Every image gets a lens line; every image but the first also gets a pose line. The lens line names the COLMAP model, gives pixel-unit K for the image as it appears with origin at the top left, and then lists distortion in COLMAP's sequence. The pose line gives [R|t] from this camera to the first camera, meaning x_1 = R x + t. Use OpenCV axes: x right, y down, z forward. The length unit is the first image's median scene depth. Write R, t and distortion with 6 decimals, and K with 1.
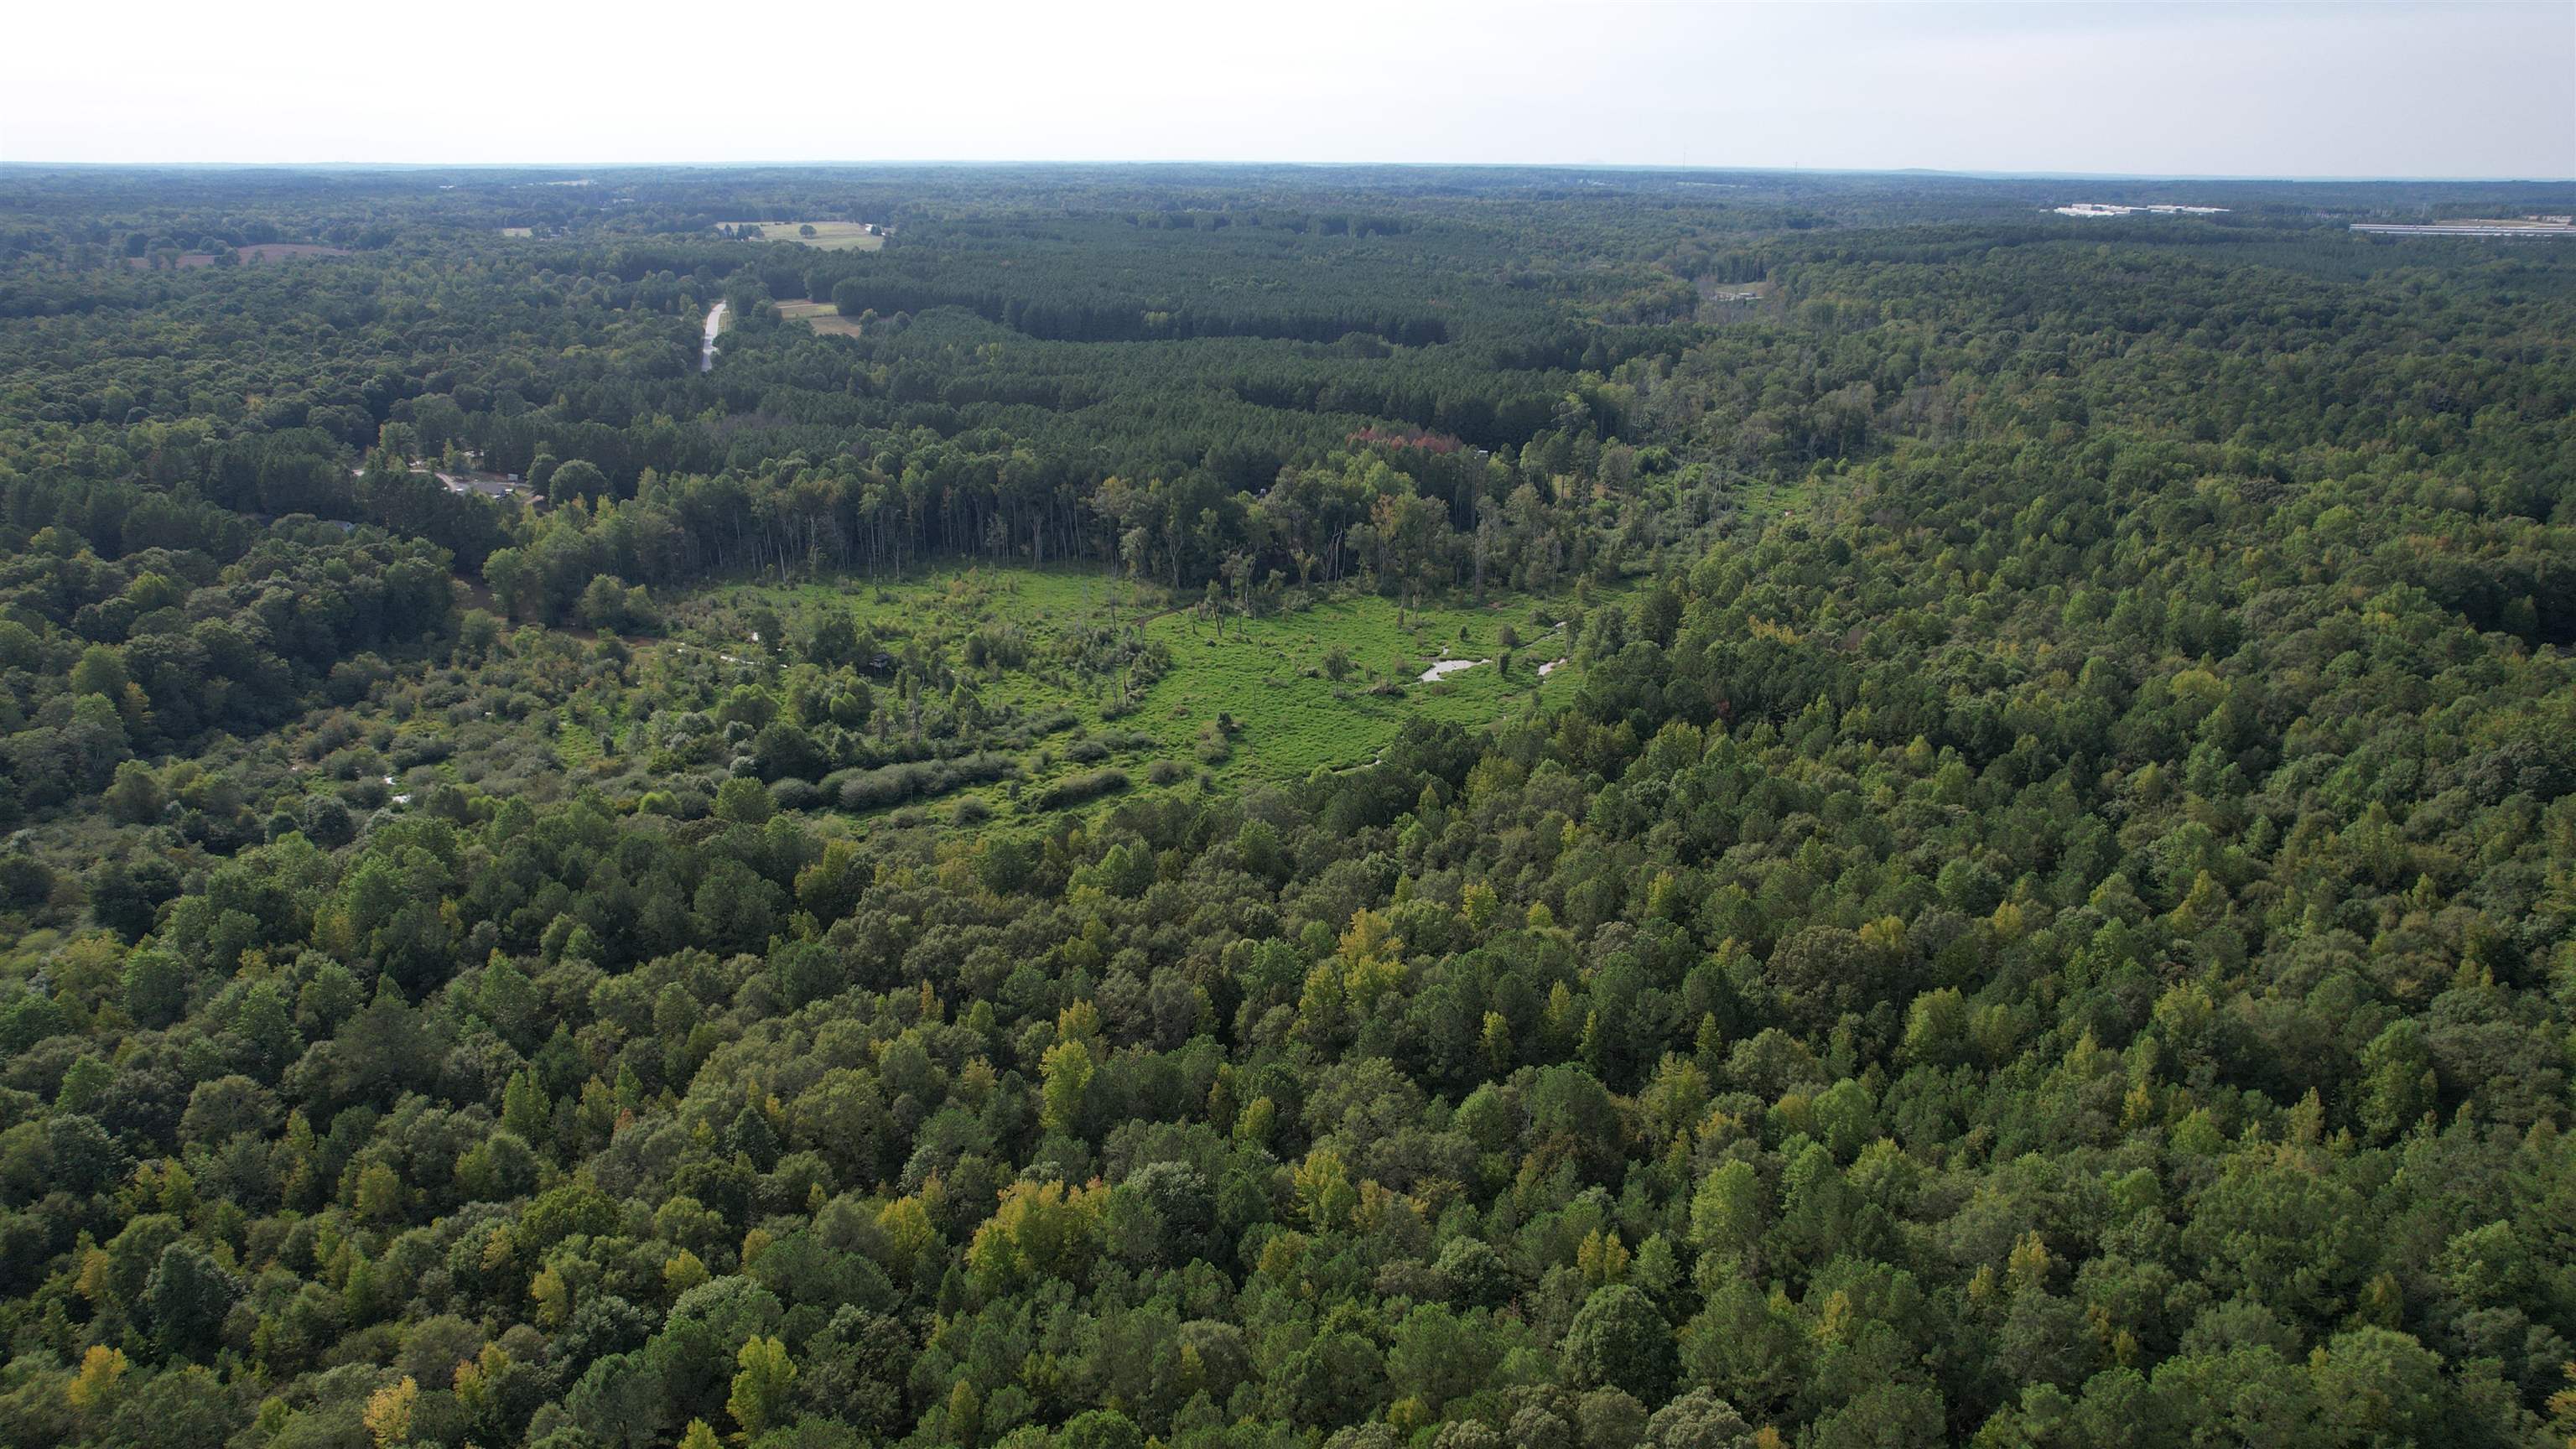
lens RADIAL K [[1643.5, 0, 1293.0], [0, 1643.5, 726.7], [0, 0, 1]] dist [-0.079986, 0.071576]
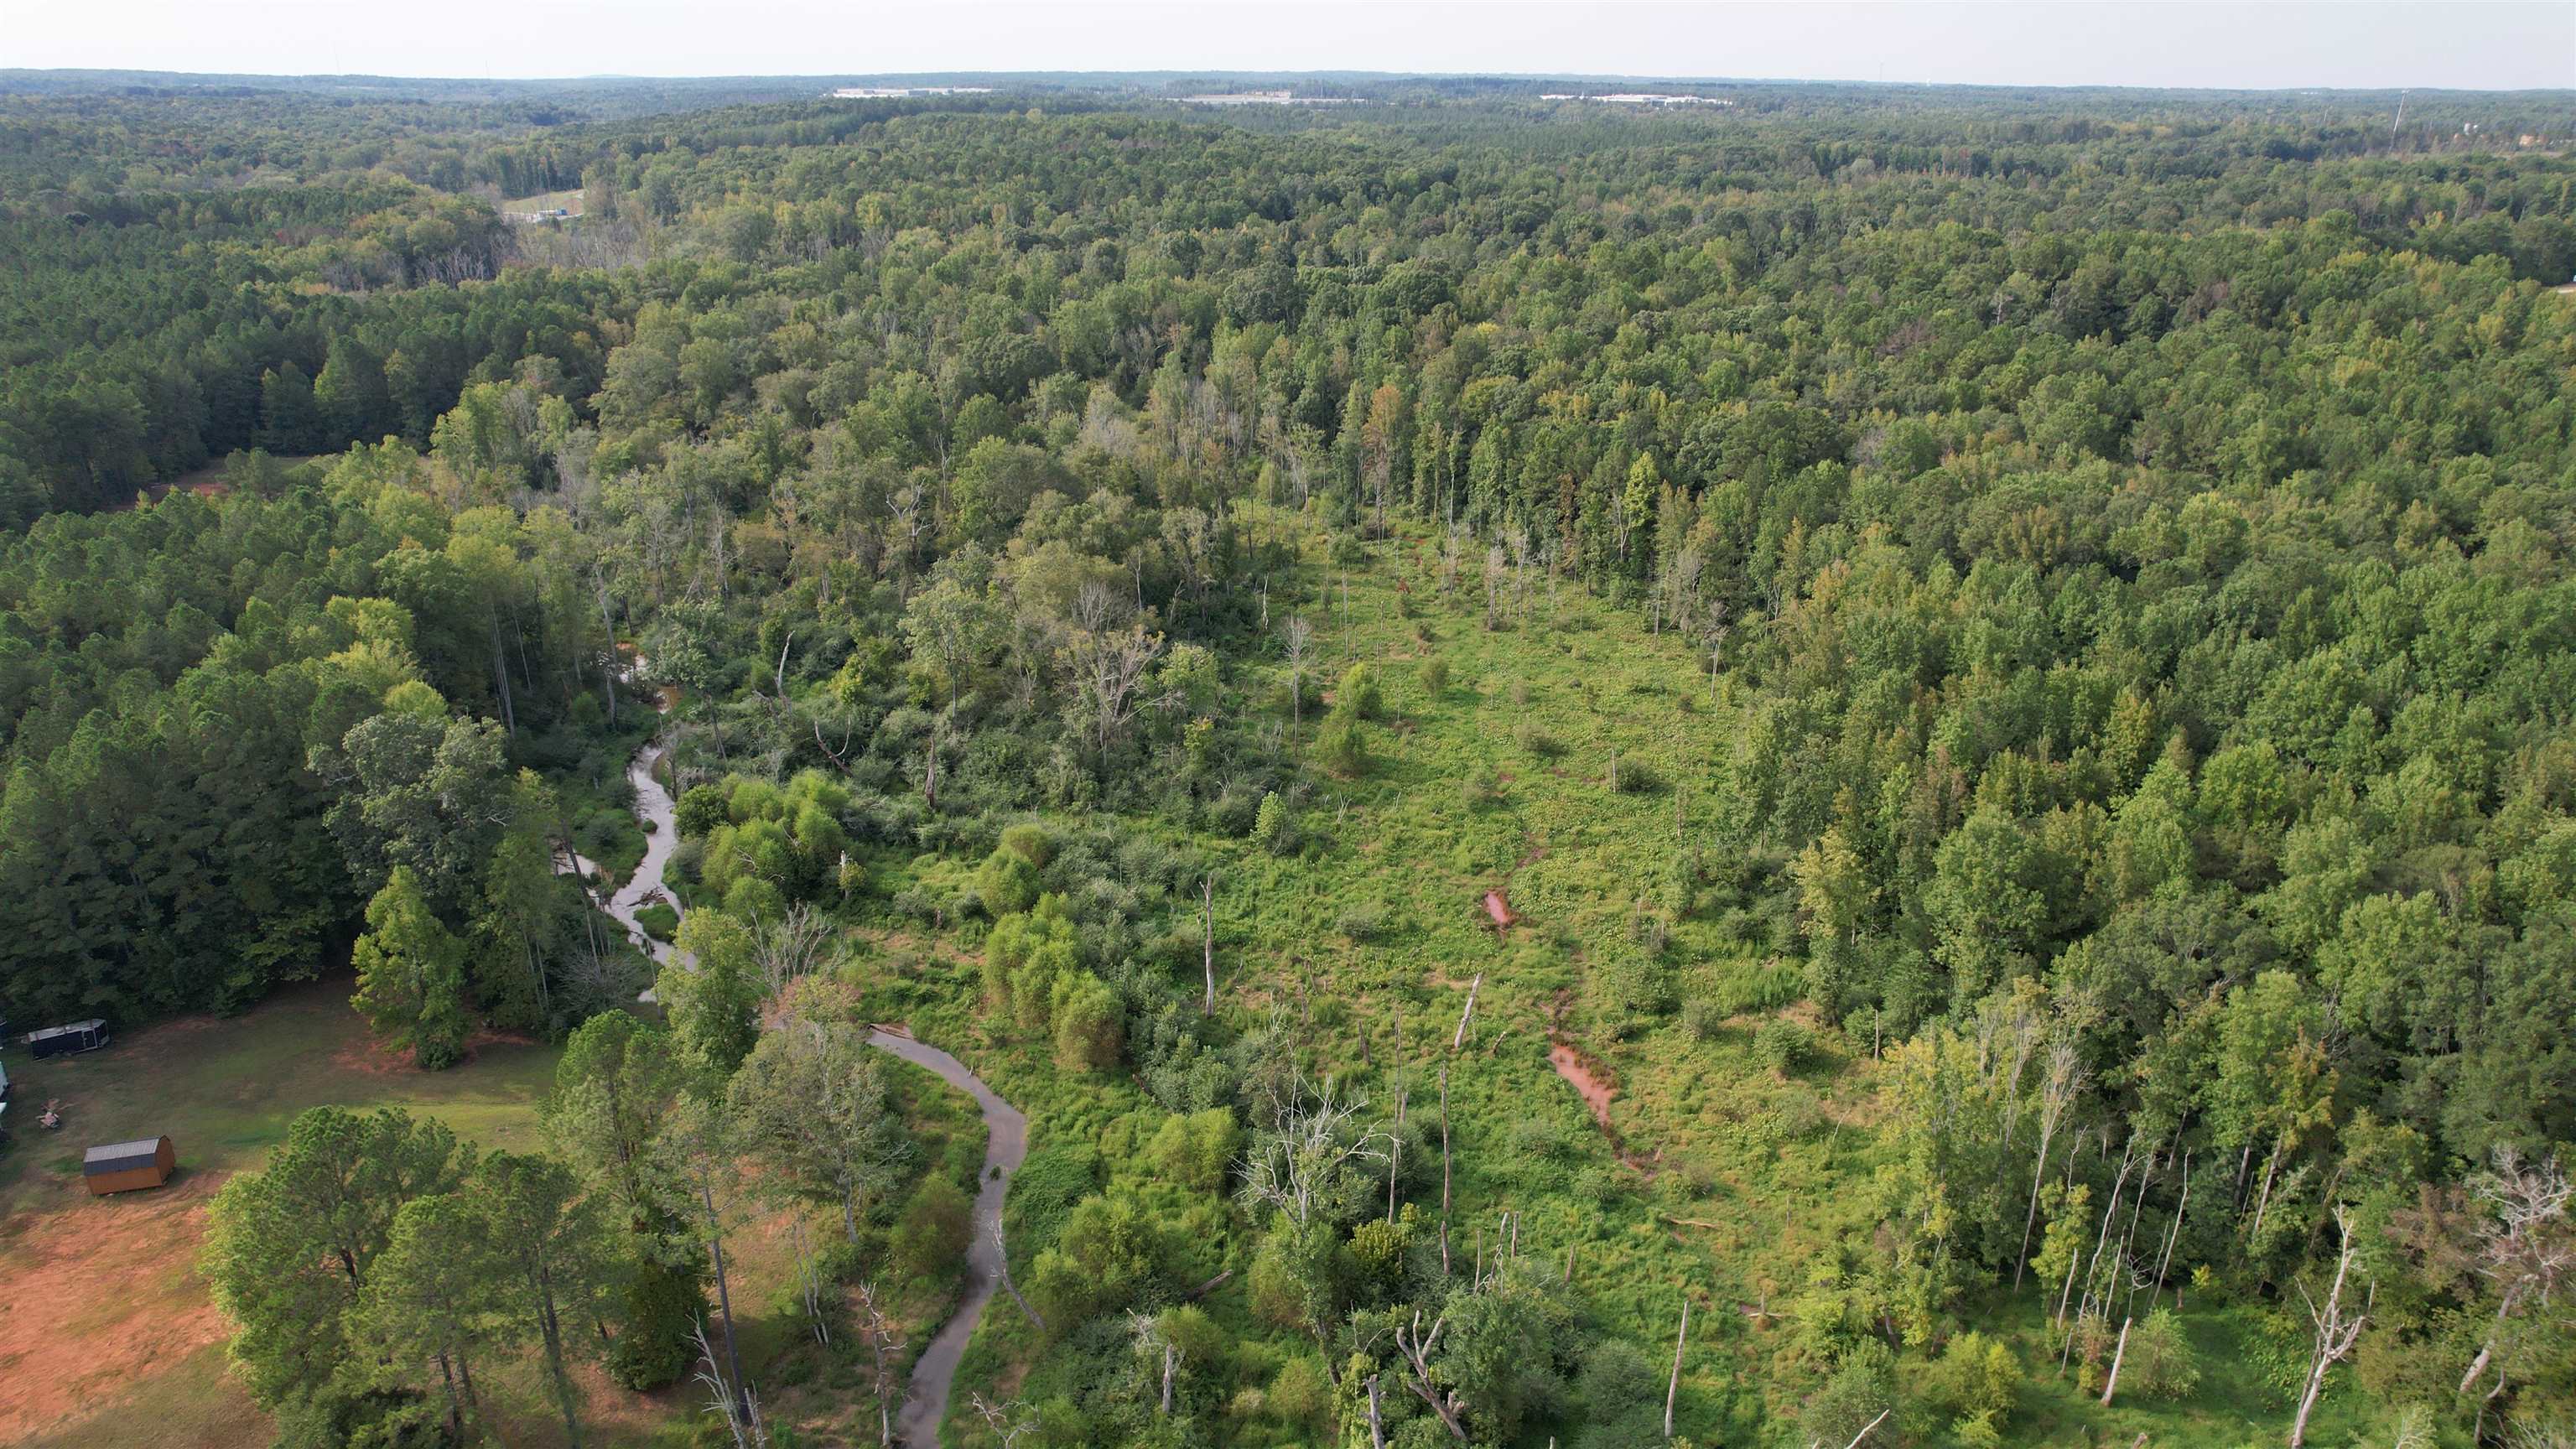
lens RADIAL K [[1643.5, 0, 1305.9], [0, 1643.5, 709.8], [0, 0, 1]] dist [-0.079986, 0.071576]
pose [[0.739131, -0.246950, 0.626659, 0.188734], [0.221289, 0.967752, 0.120360, -0.299926], [-0.636174, 0.049711, 0.769943, 1.145828]]
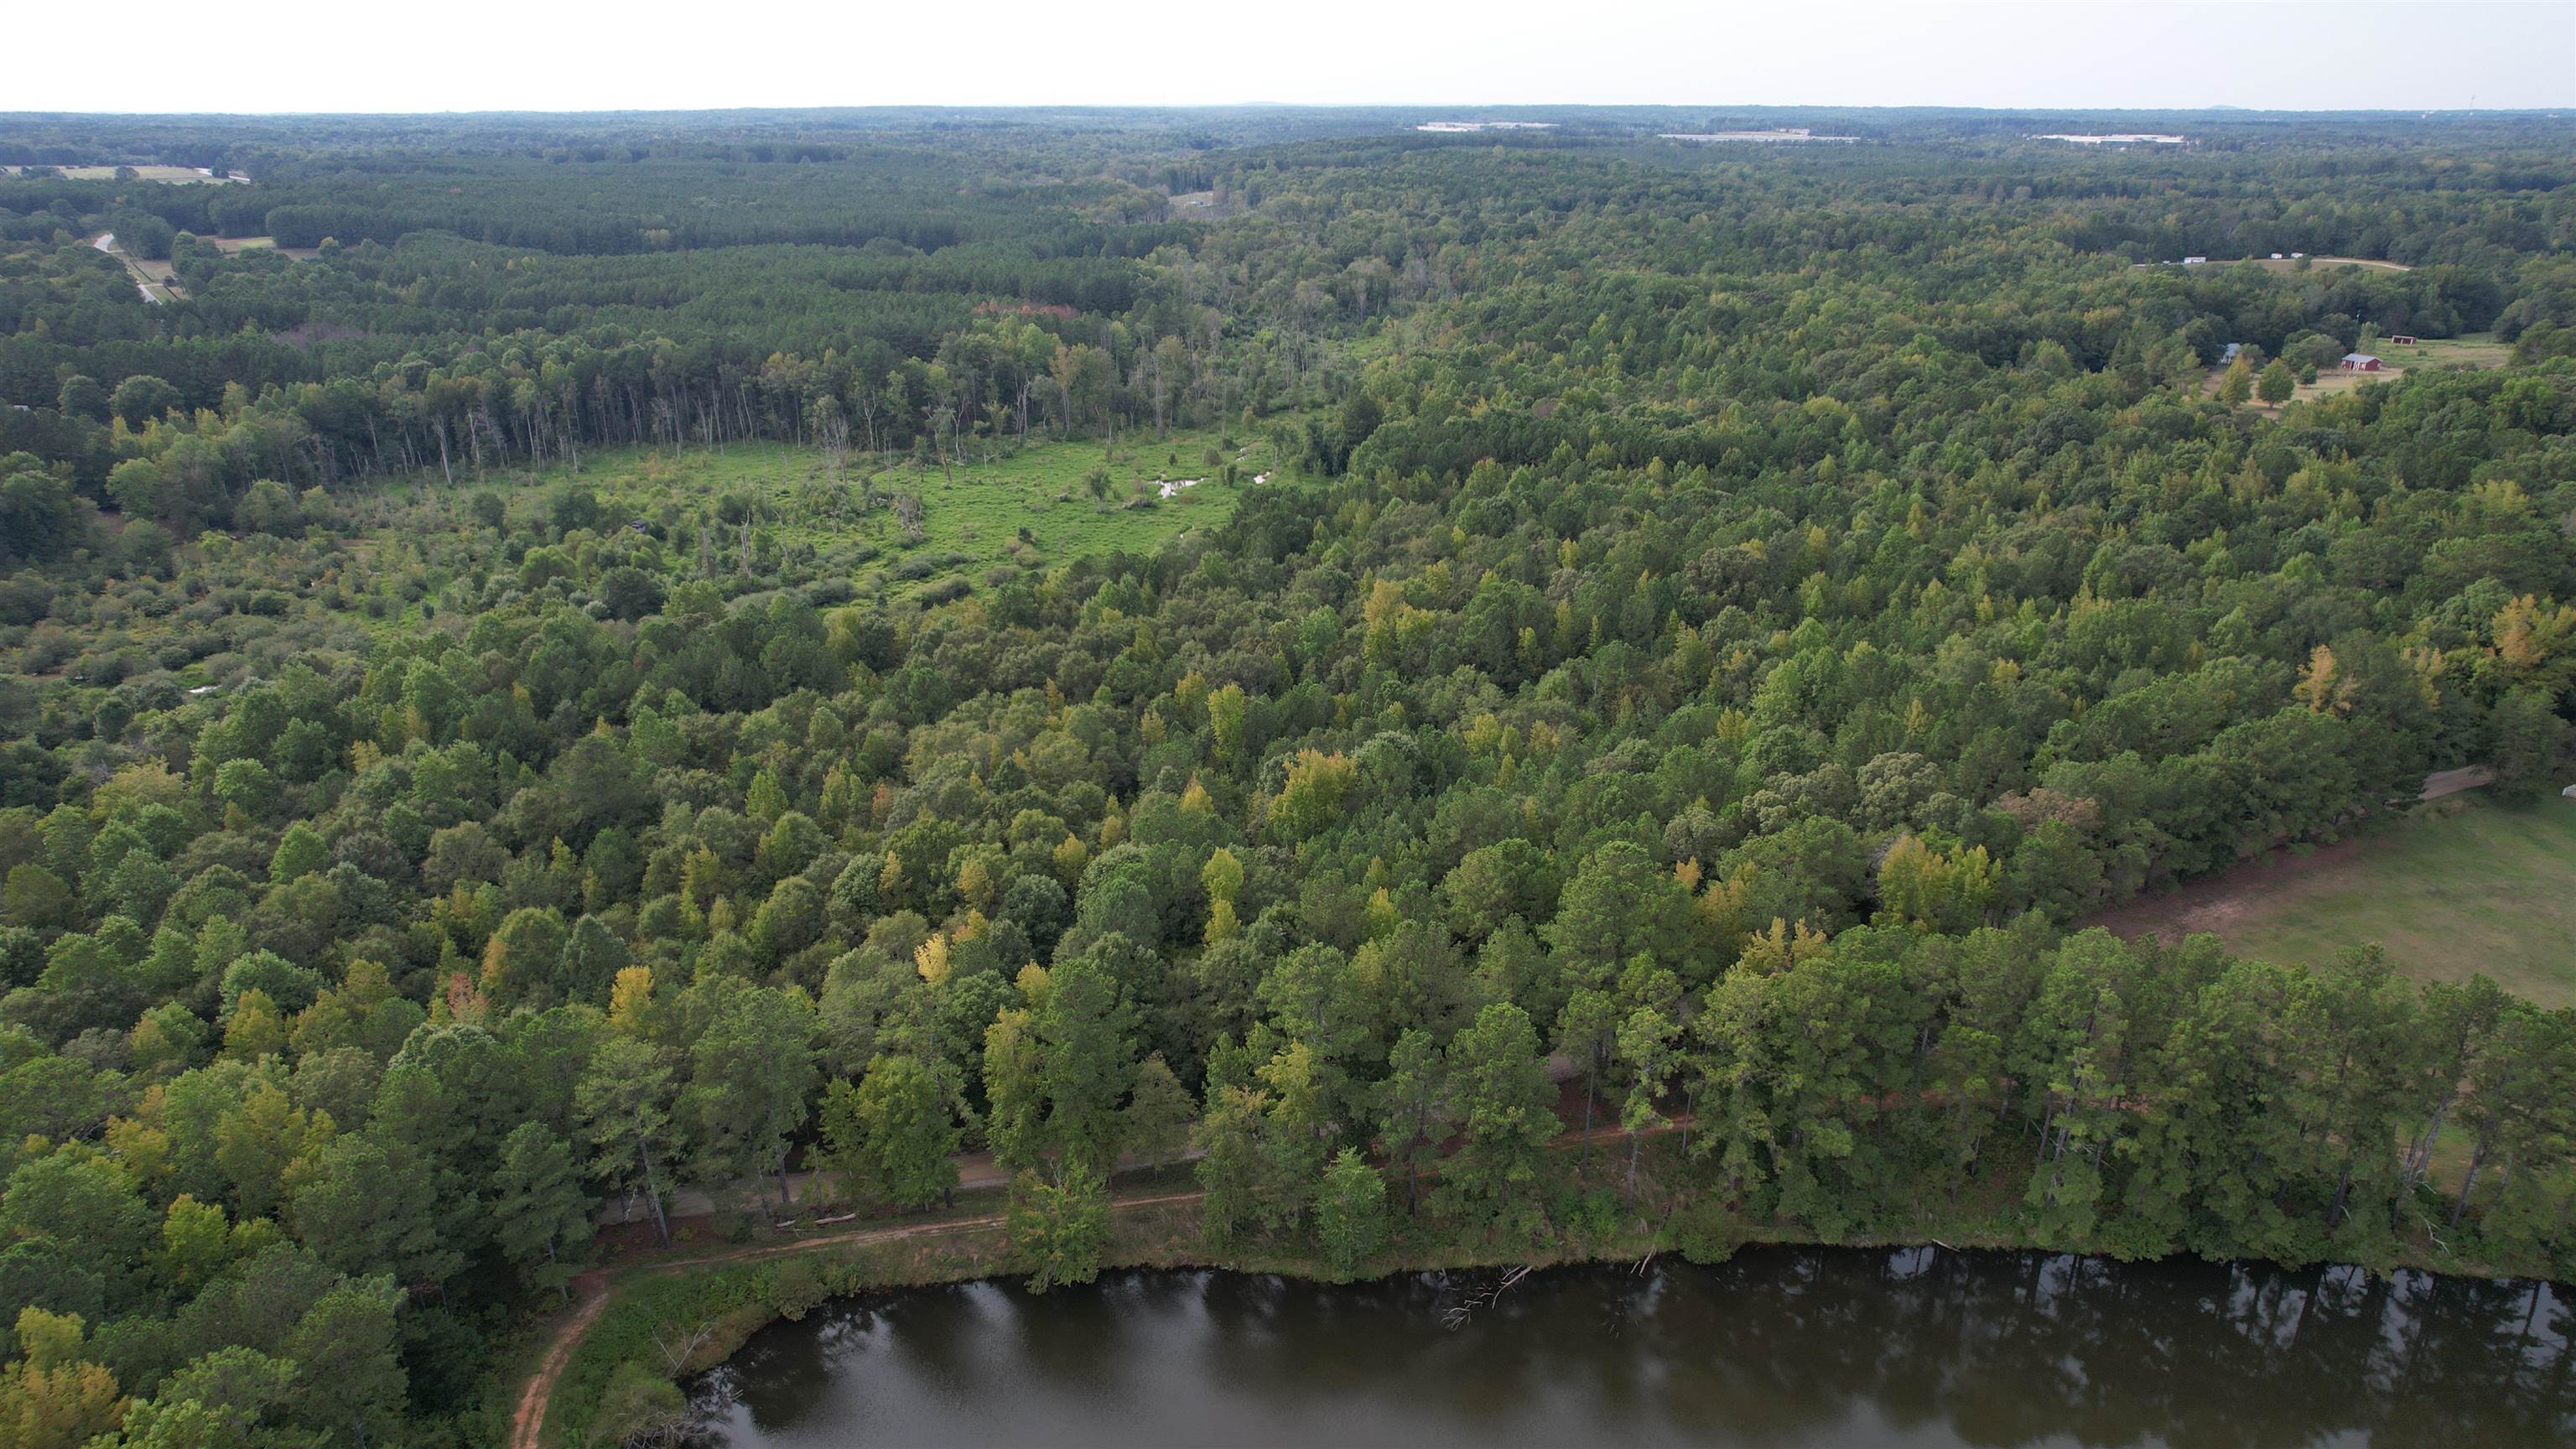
lens RADIAL K [[1643.5, 0, 1288.2], [0, 1643.5, 720.1], [0, 0, 1]] dist [-0.079986, 0.071576]
pose [[0.932440, -0.135343, 0.335020, -0.212209], [0.125780, 0.990788, 0.050188, 0.070019], [-0.338726, -0.004658, 0.940874, -0.055655]]
